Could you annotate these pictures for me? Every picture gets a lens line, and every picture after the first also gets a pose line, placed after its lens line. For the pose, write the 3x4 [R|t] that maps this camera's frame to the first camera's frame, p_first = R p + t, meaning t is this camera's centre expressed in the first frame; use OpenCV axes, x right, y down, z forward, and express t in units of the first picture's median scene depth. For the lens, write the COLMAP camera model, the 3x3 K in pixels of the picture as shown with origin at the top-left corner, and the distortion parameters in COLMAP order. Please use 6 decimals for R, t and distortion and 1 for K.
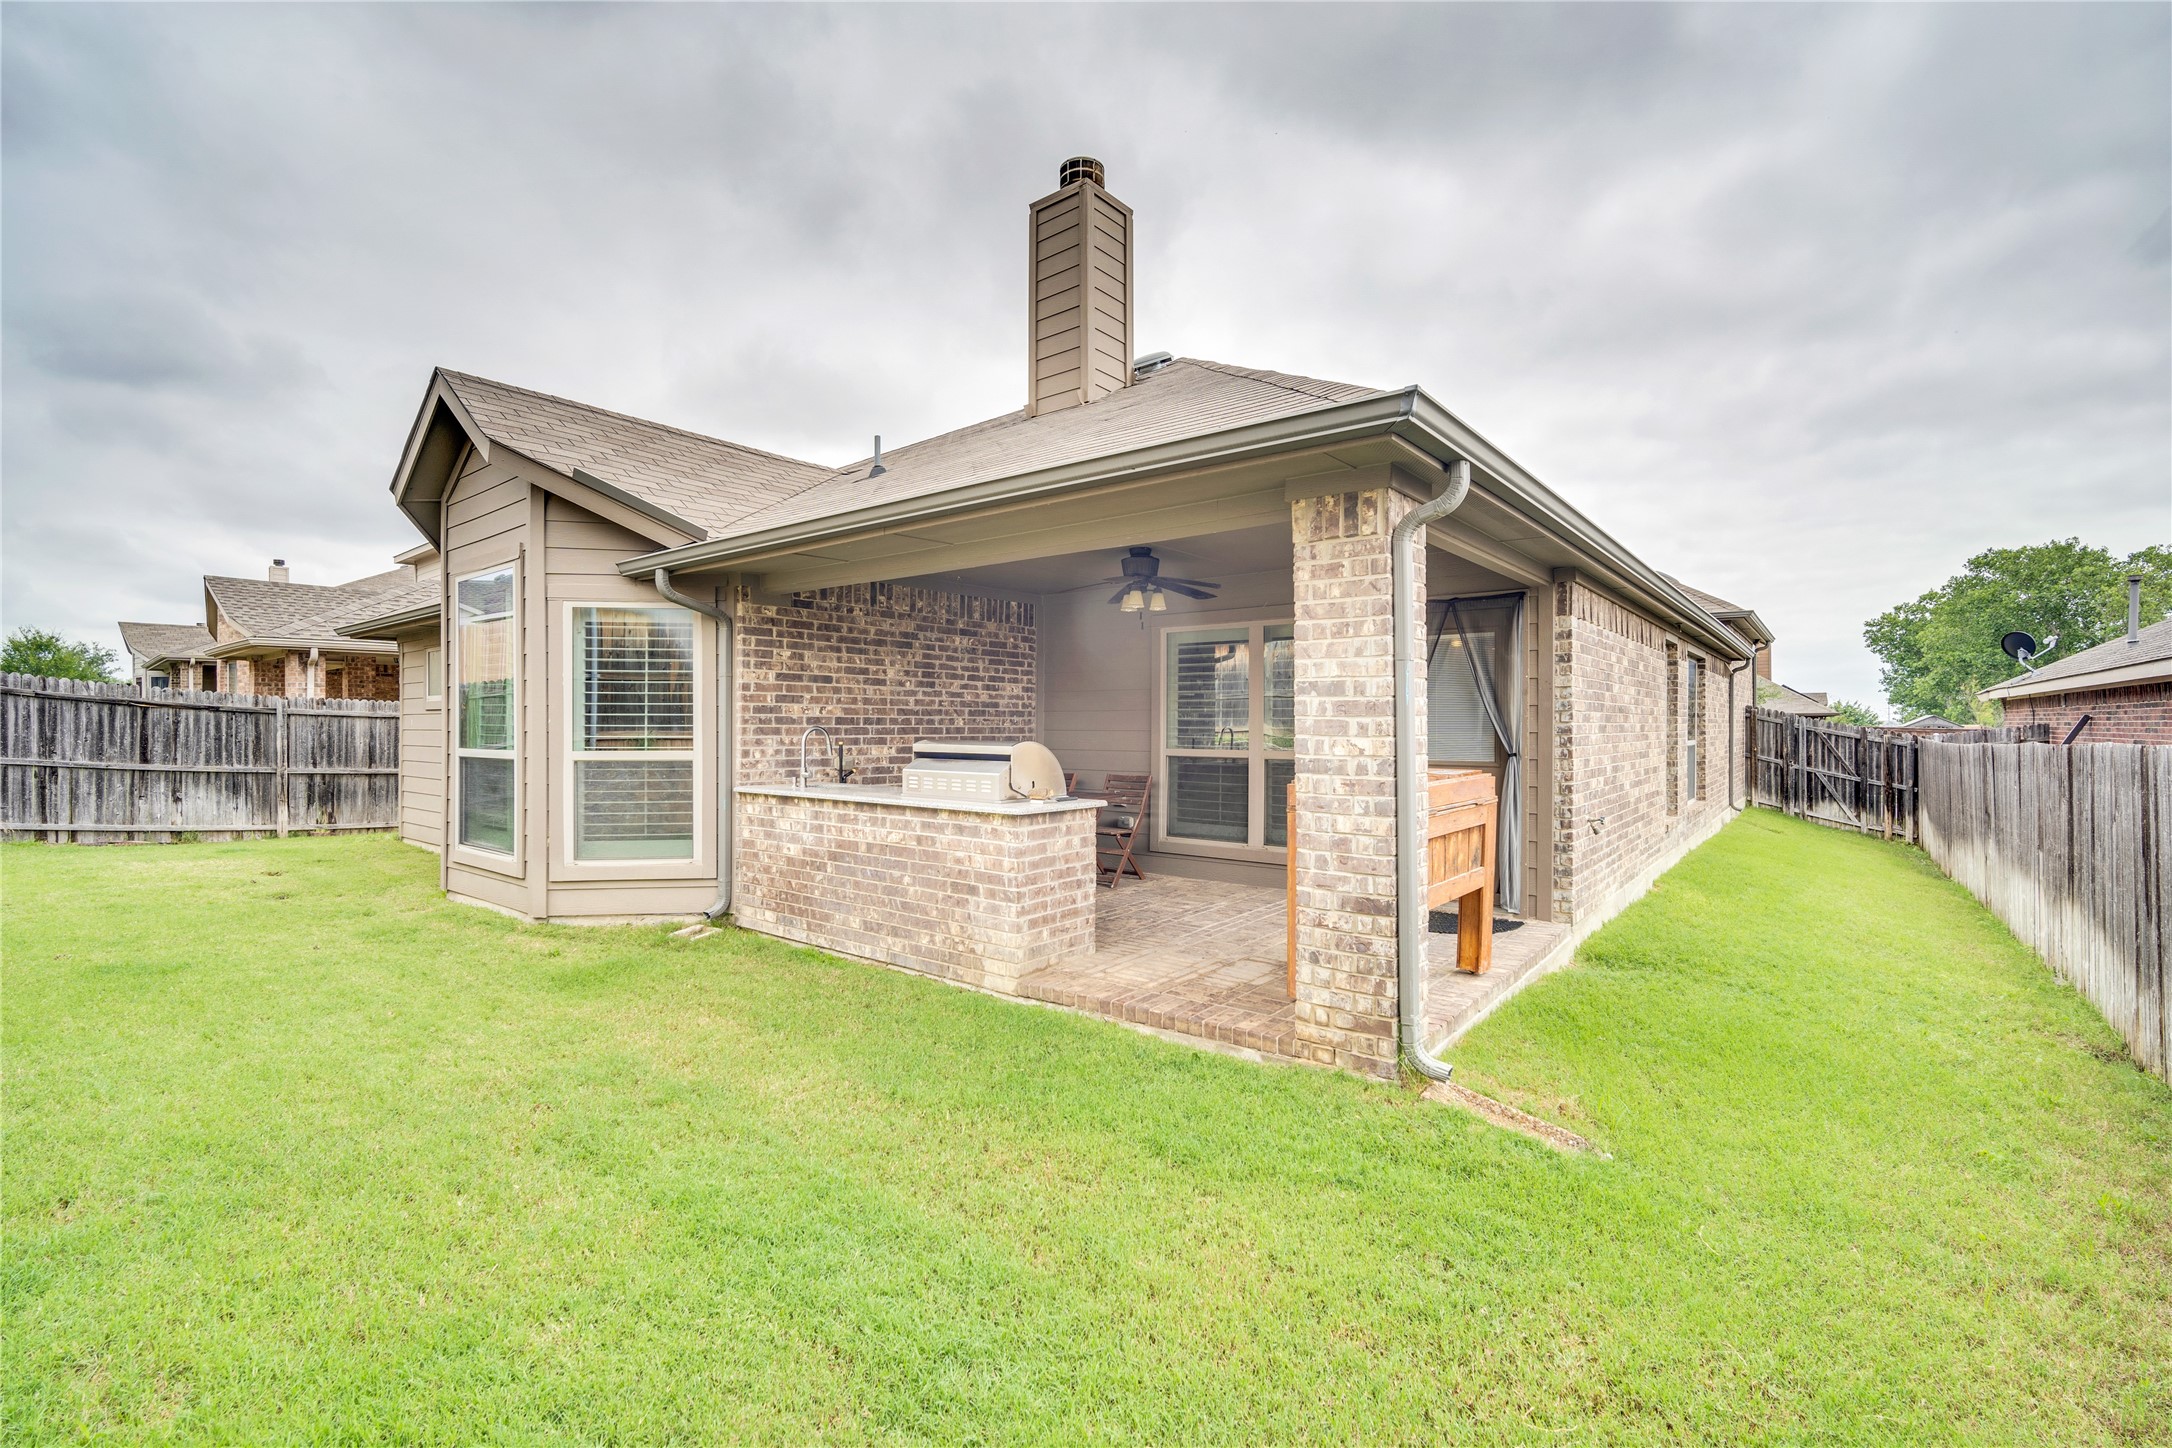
lens RADIAL K [[954.5, 0, 1083.6], [0, 954.5, 720.5], [0, 0, 1]] dist [-0.010187, 0.002739]
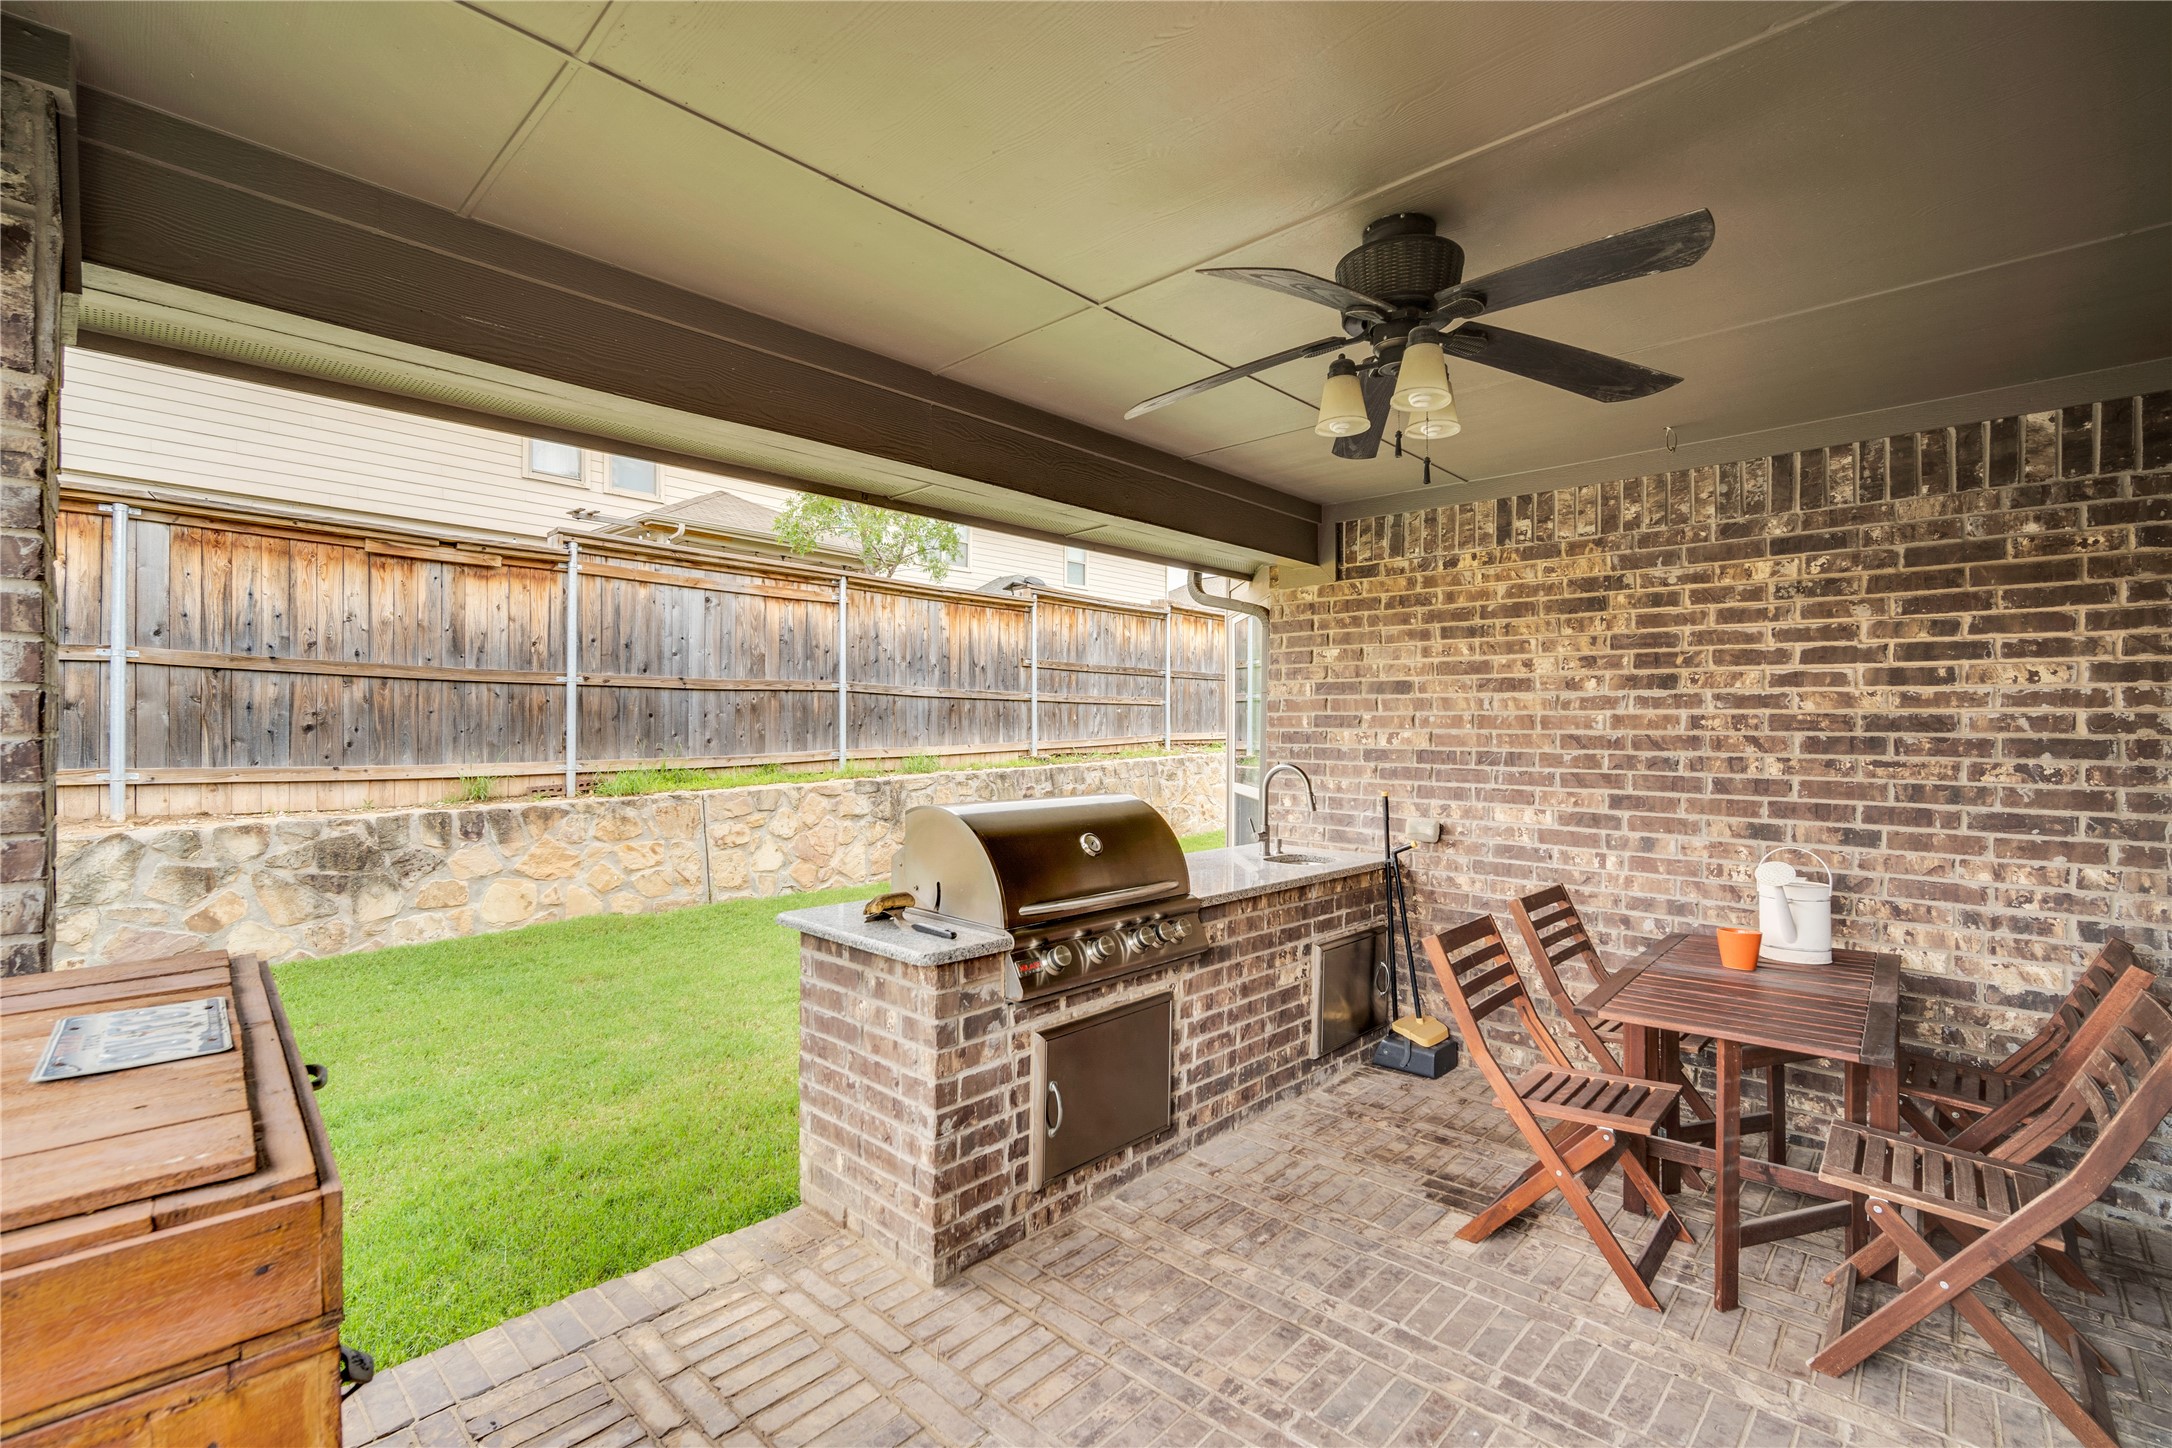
lens RADIAL K [[954.5, 0, 1086.3], [0, 954.5, 729.3], [0, 0, 1]] dist [-0.010187, 0.002739]
pose [[-0.092544, -0.001208, -0.995708, 0.334409], [-0.002609, 0.999996, -0.000970, -0.014585], [0.995705, 0.002508, -0.092547, 0.819015]]
